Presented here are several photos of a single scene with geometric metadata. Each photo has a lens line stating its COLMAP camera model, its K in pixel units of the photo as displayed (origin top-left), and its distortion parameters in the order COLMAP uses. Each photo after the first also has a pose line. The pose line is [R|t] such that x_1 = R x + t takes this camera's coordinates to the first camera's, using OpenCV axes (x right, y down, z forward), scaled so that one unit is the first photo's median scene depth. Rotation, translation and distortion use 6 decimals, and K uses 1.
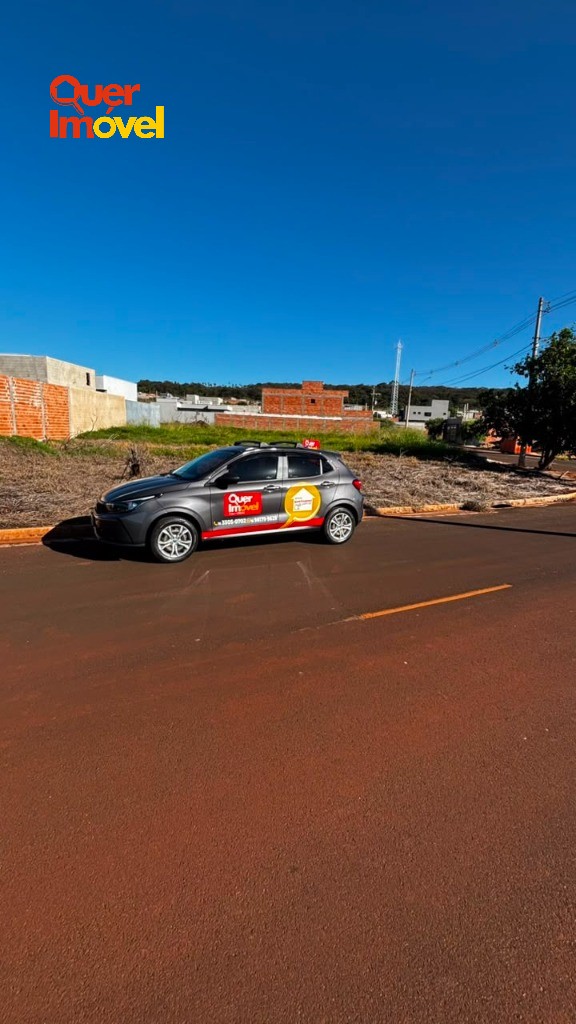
lens RADIAL K [[414.1, 0, 294.2], [0, 414.1, 512.3], [0, 0, 1]] dist [0.020503, -0.035480]
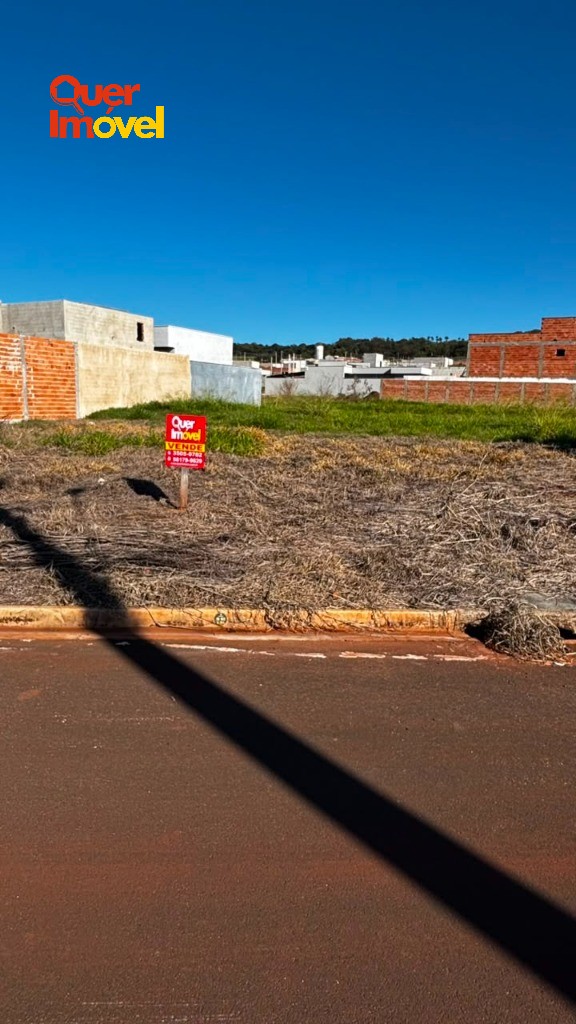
lens RADIAL K [[625.1, 0, 288.6], [0, 625.1, 503.6], [0, 0, 1]] dist [0.030453, -0.002262]
pose [[0.909551, 0.052492, -0.412264, 0.156850], [-0.070364, 0.997120, -0.028281, -0.027030], [0.409592, 0.054731, 0.910625, 0.171327]]
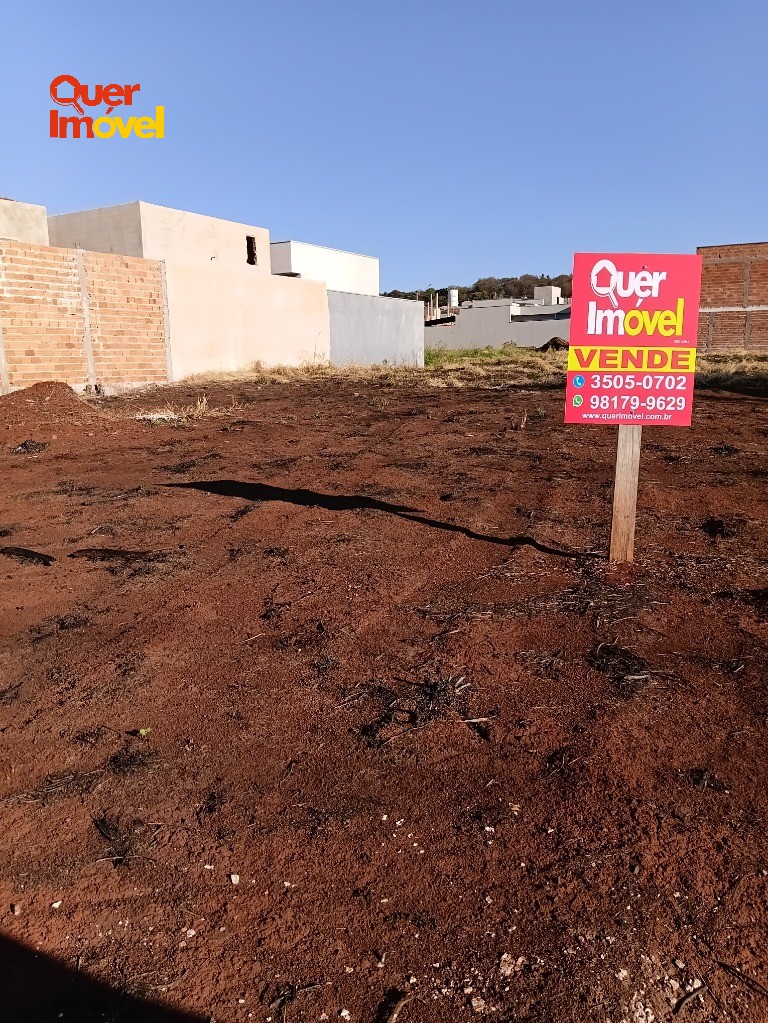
lens RADIAL K [[795.4, 0, 379.1], [0, 795.4, 512.5], [0, 0, 1]] dist [0.078457, -0.193274]
pose [[0.889499, 0.026344, -0.456177, 0.031477], [-0.032414, 0.999459, -0.005485, -0.033482], [0.455786, 0.019665, 0.889872, 0.280418]]
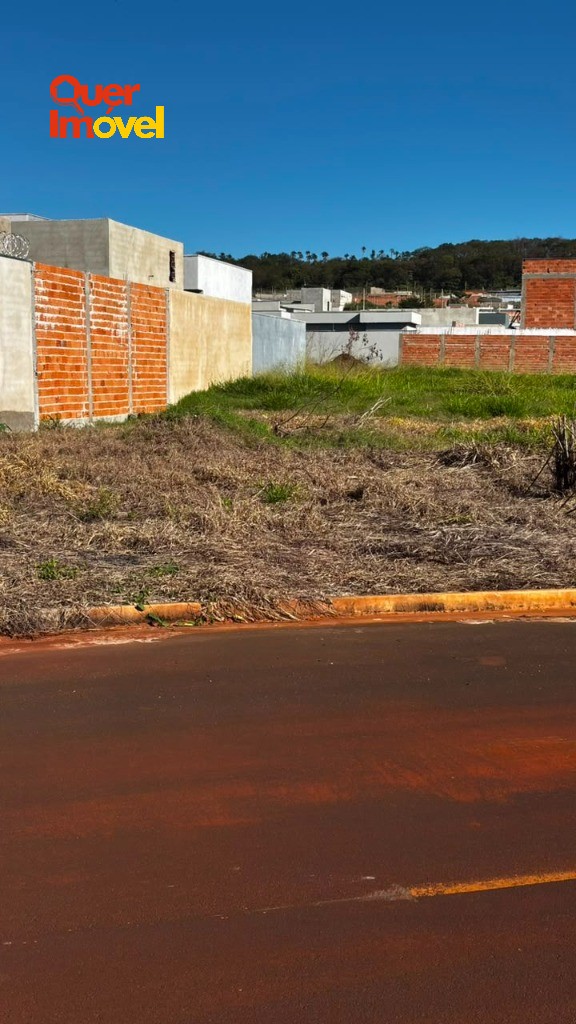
lens RADIAL K [[1164.0, 0, 291.1], [0, 1164.0, 512.9], [0, 0, 1]] dist [0.114469, -0.011705]
pose [[0.977939, -0.005837, -0.208810, -0.132369], [-0.010331, 0.997035, -0.076255, 0.011302], [0.208636, 0.076730, 0.974979, -0.089905]]
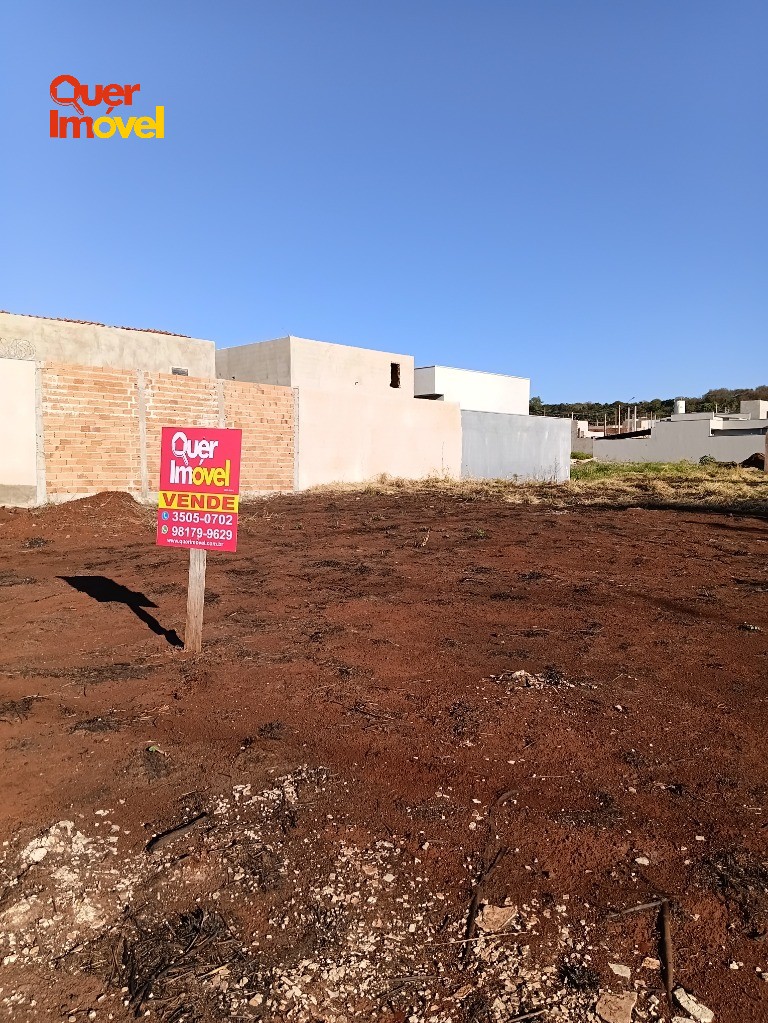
lens RADIAL K [[787.8, 0, 379.9], [0, 787.8, 507.3], [0, 0, 1]] dist [0.181718, -0.483059]
pose [[0.737702, -0.007930, -0.675080, 0.129128], [-0.104245, 0.986601, -0.125504, -0.039233], [0.667030, 0.162958, 0.726991, 0.304648]]
